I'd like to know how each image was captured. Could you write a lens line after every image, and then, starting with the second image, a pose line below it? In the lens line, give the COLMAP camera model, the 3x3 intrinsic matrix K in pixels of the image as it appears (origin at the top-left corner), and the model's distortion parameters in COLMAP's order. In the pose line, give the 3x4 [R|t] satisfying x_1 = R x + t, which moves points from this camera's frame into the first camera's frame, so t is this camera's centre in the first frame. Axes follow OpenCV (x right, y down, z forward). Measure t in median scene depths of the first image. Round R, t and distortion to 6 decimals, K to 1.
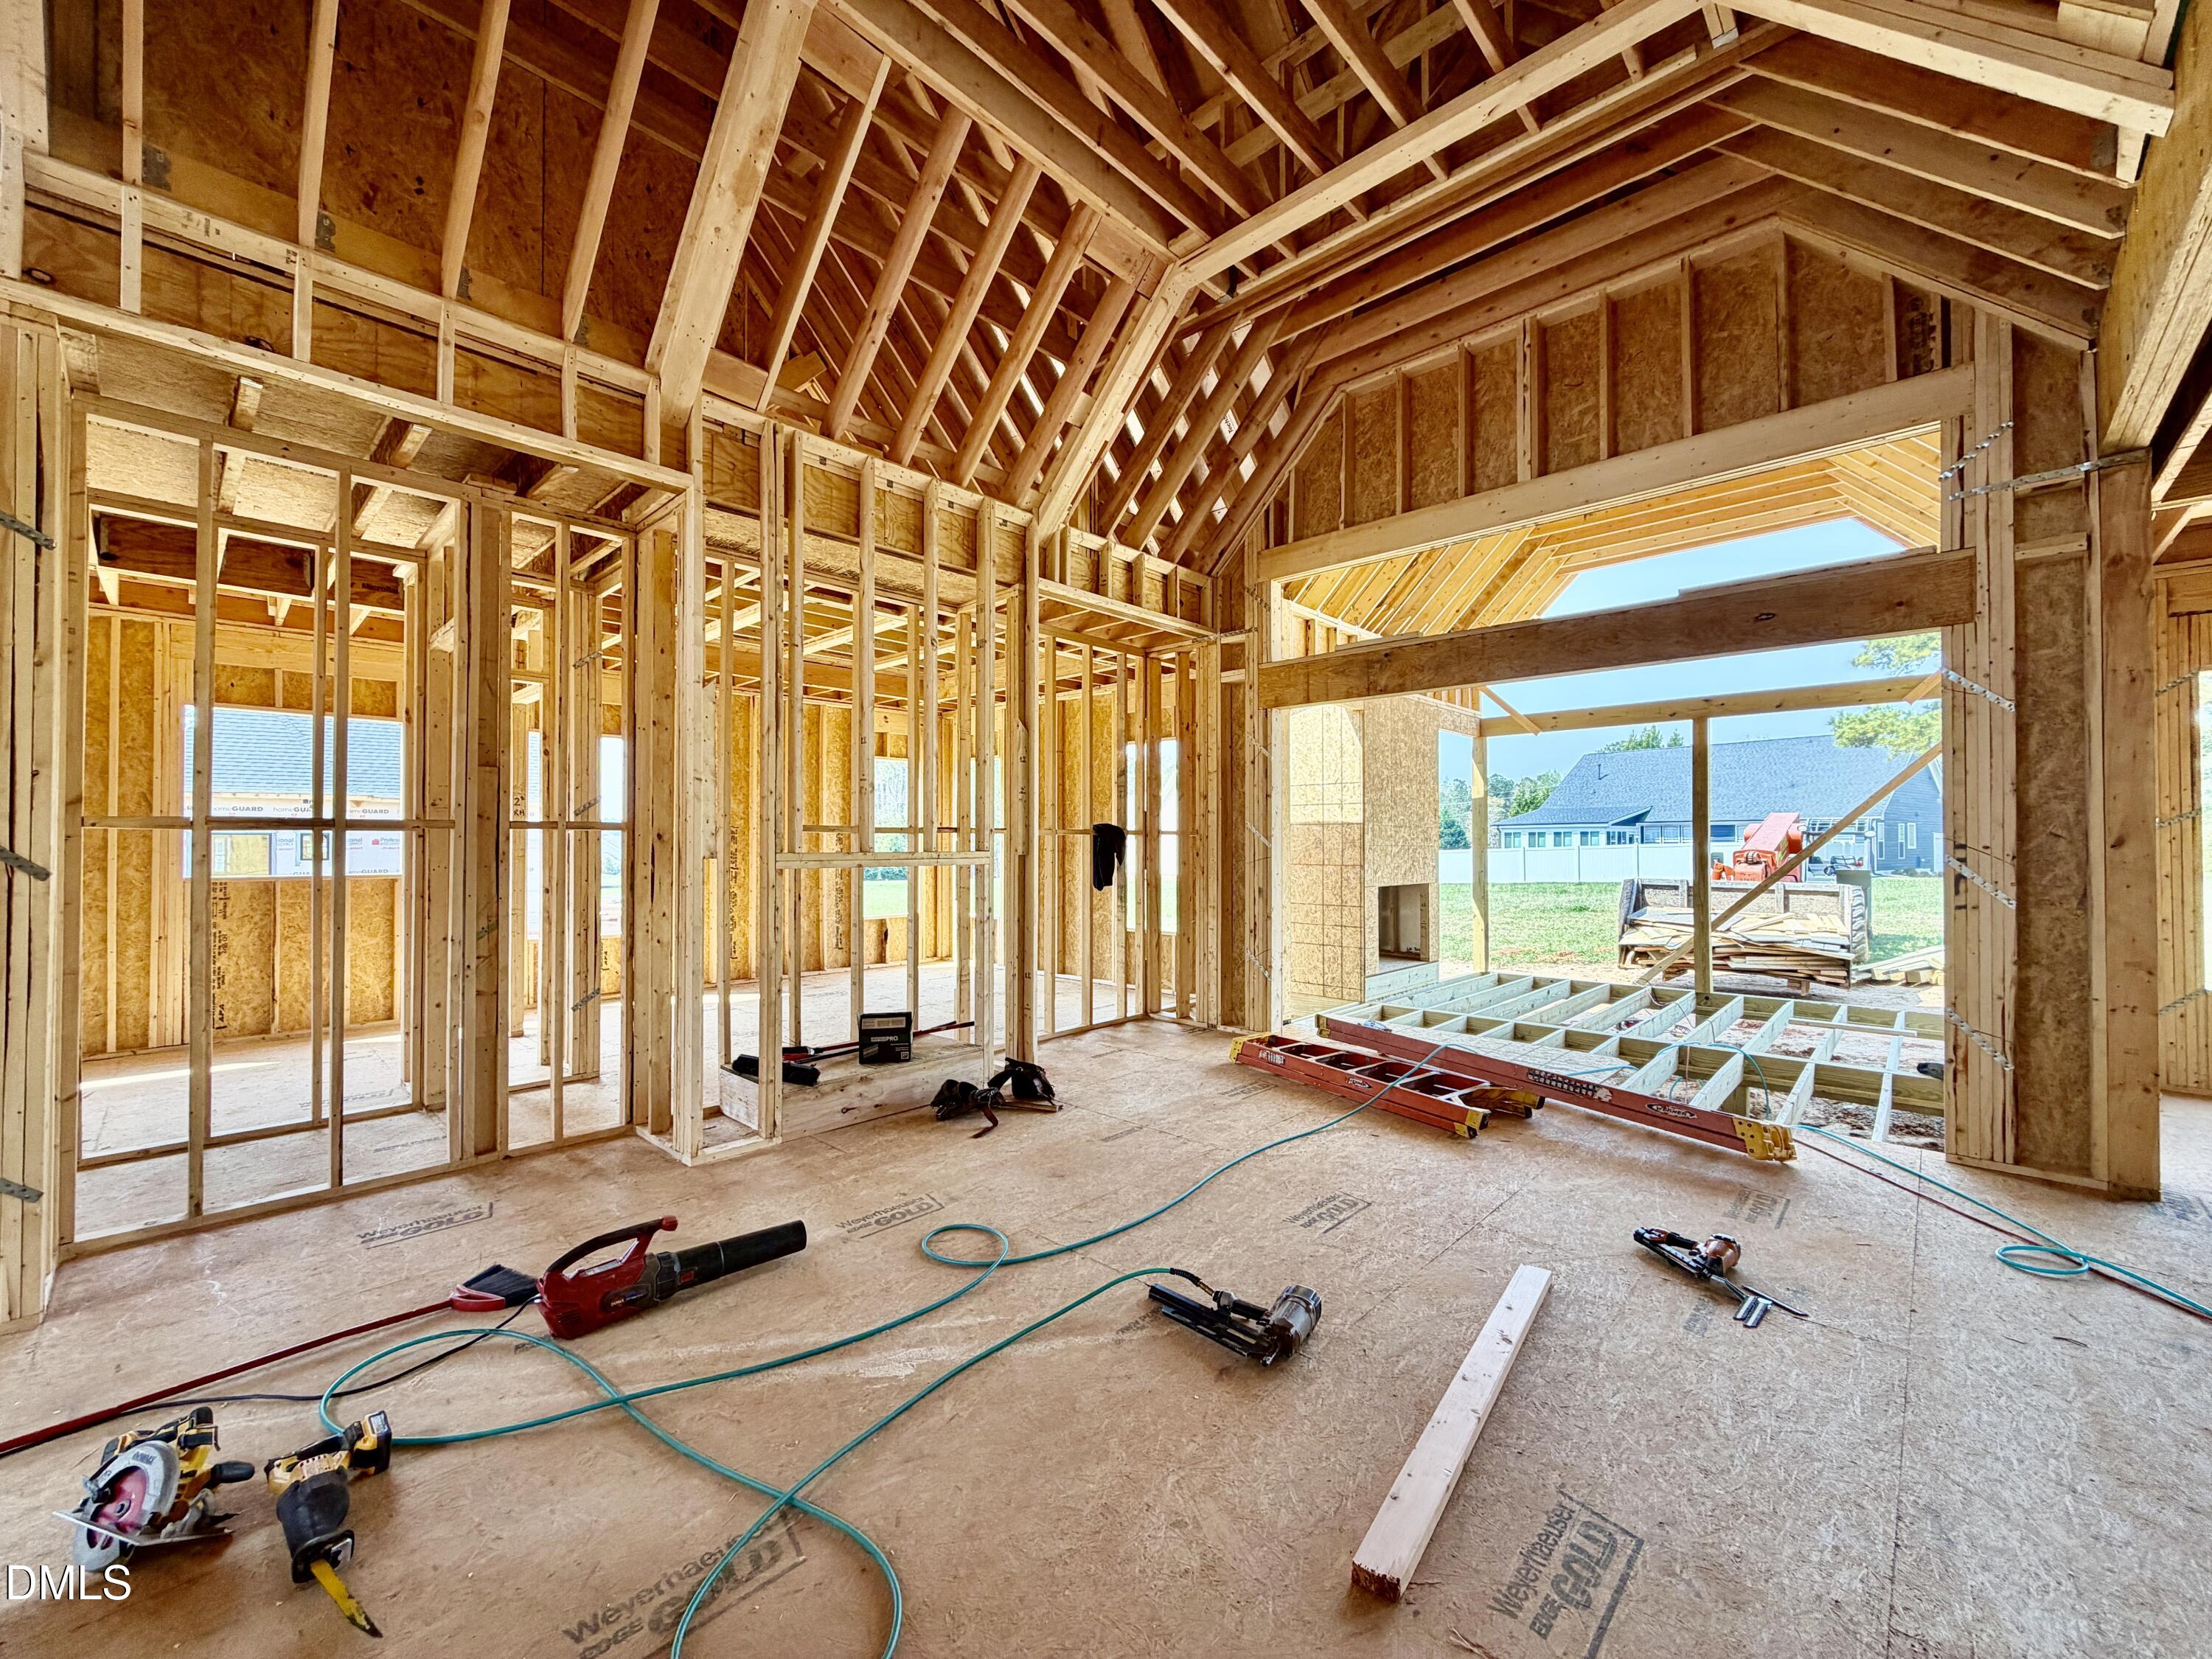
lens RADIAL K [[881.1, 0, 1111.3], [0, 881.1, 831.5], [0, 0, 1]] dist [-0.002719, -0.000261]
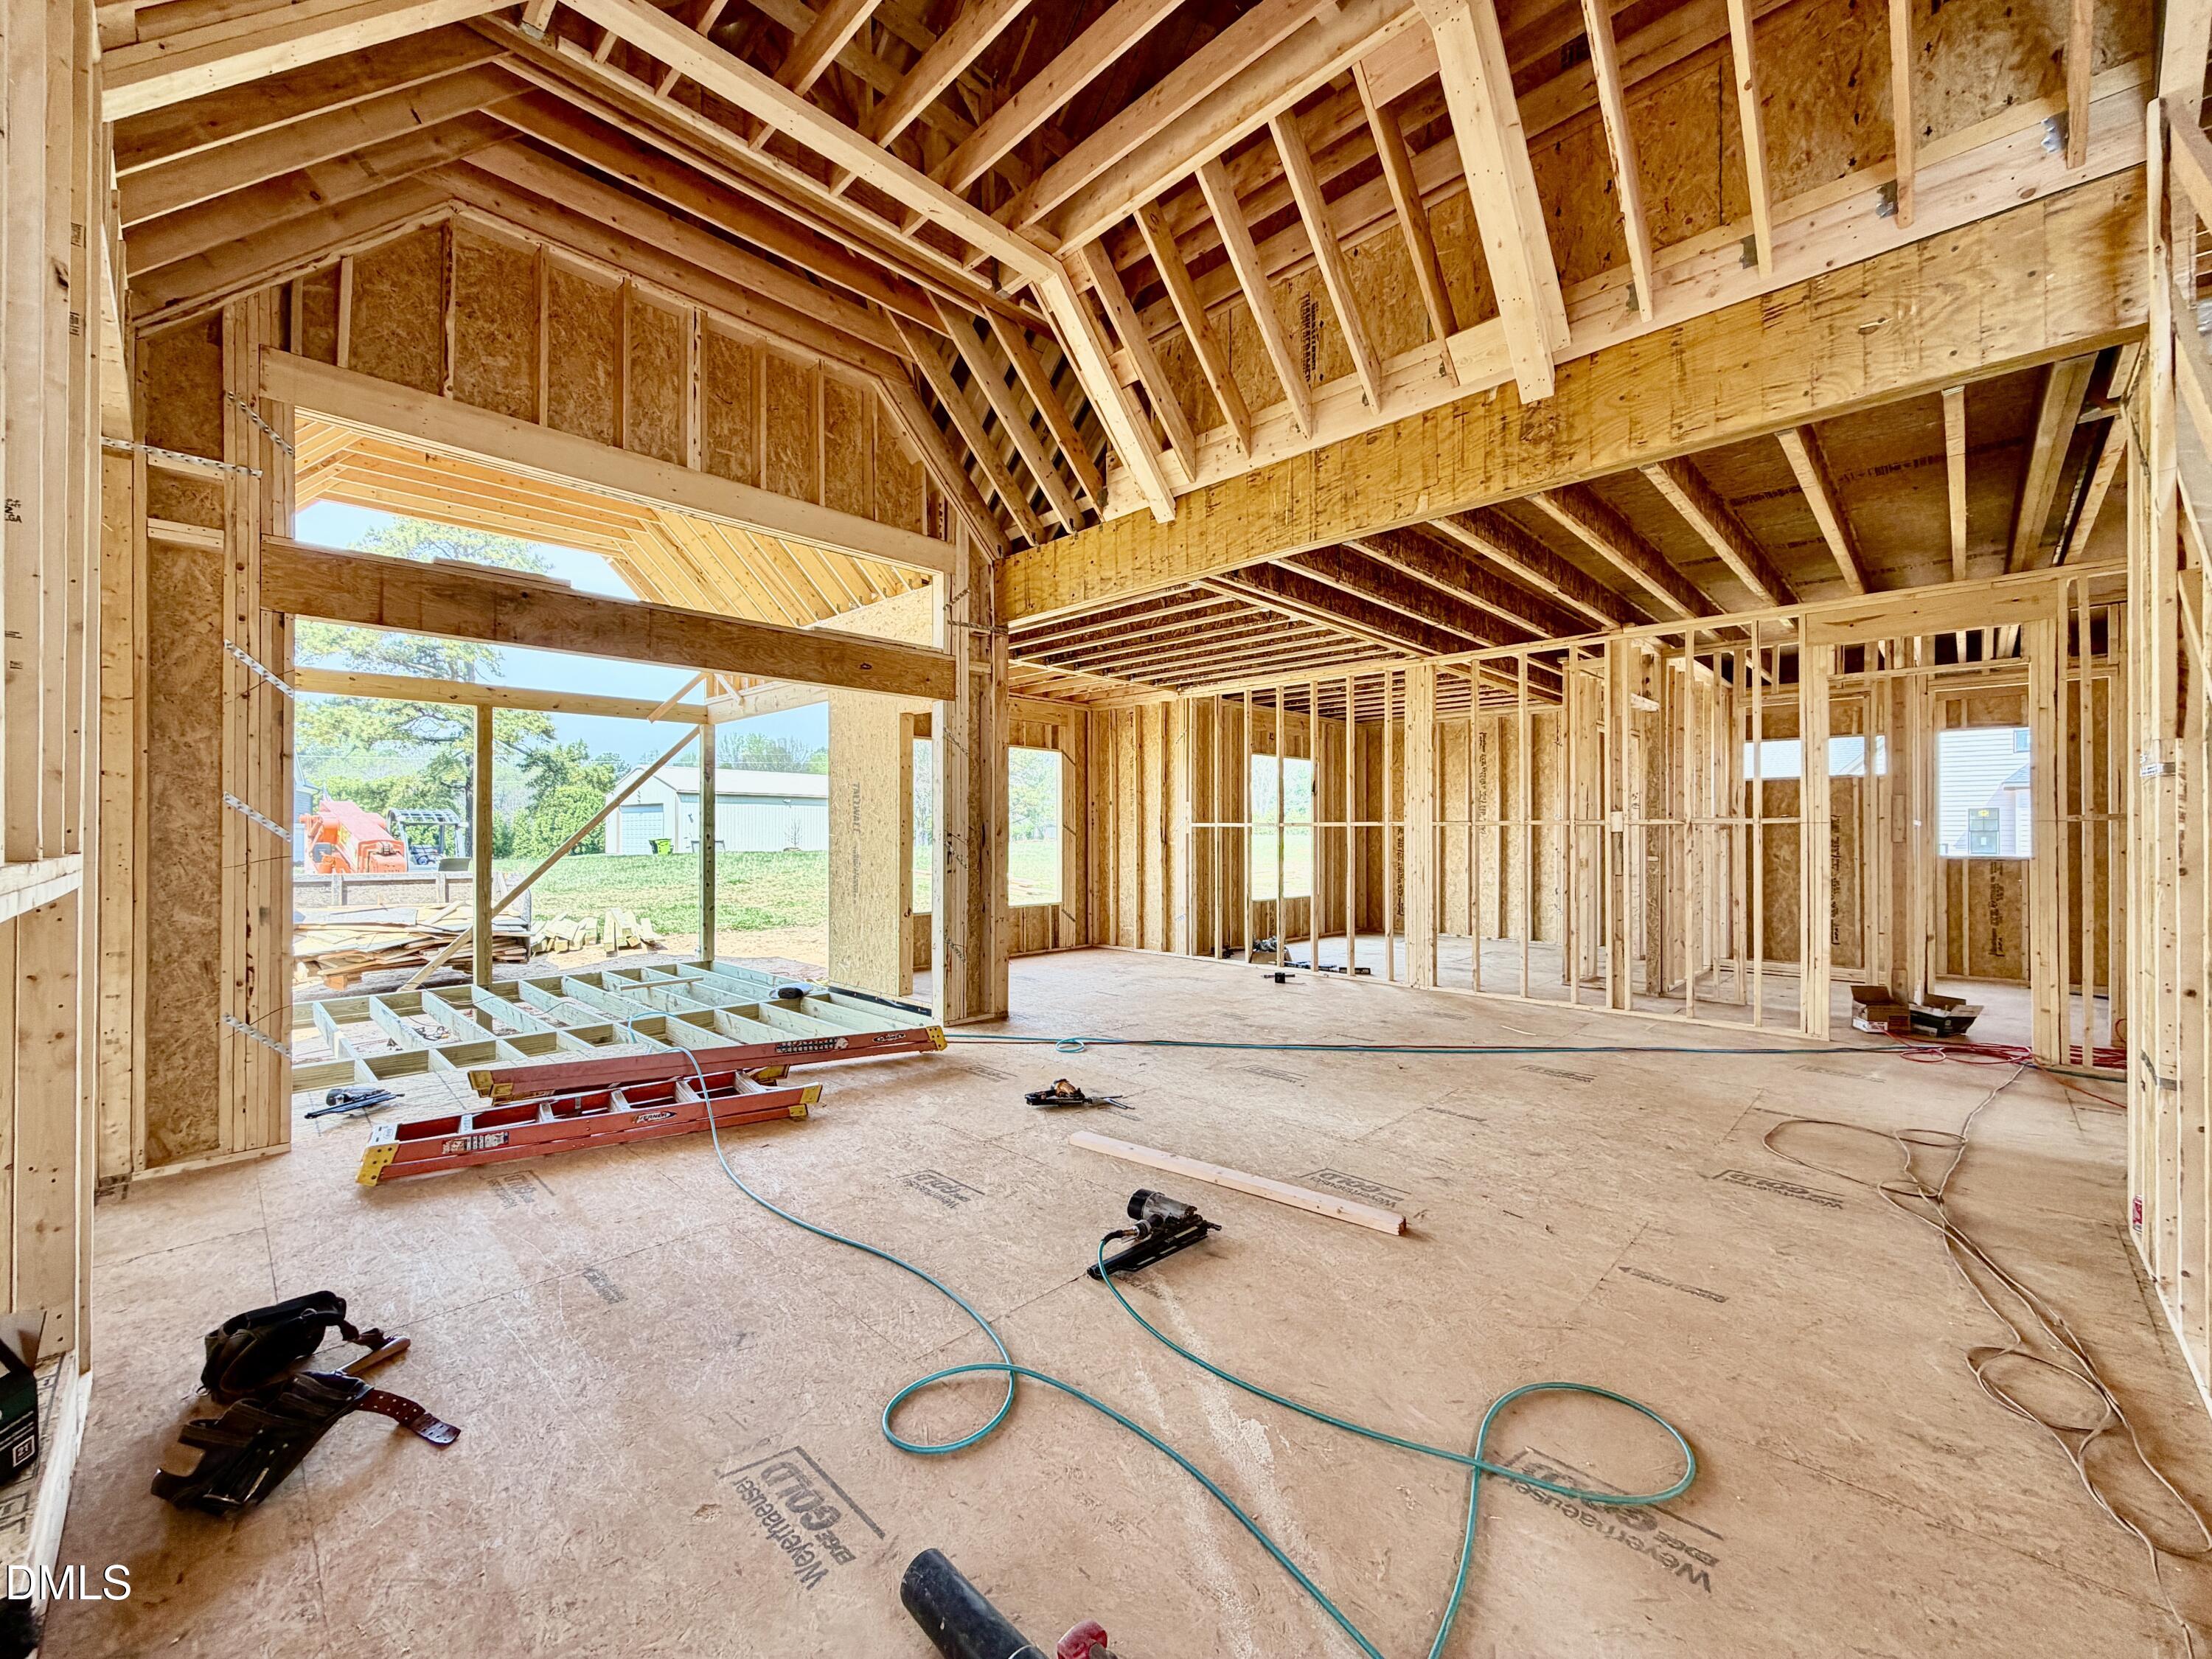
lens RADIAL K [[881.1, 0, 1111.3], [0, 881.1, 831.5], [0, 0, 1]] dist [-0.002719, -0.000261]
pose [[0.020953, 0.010104, 0.999729, -0.499228], [-0.022348, 0.999704, -0.009635, 0.006215], [-0.999531, -0.022140, 0.021173, 0.499700]]
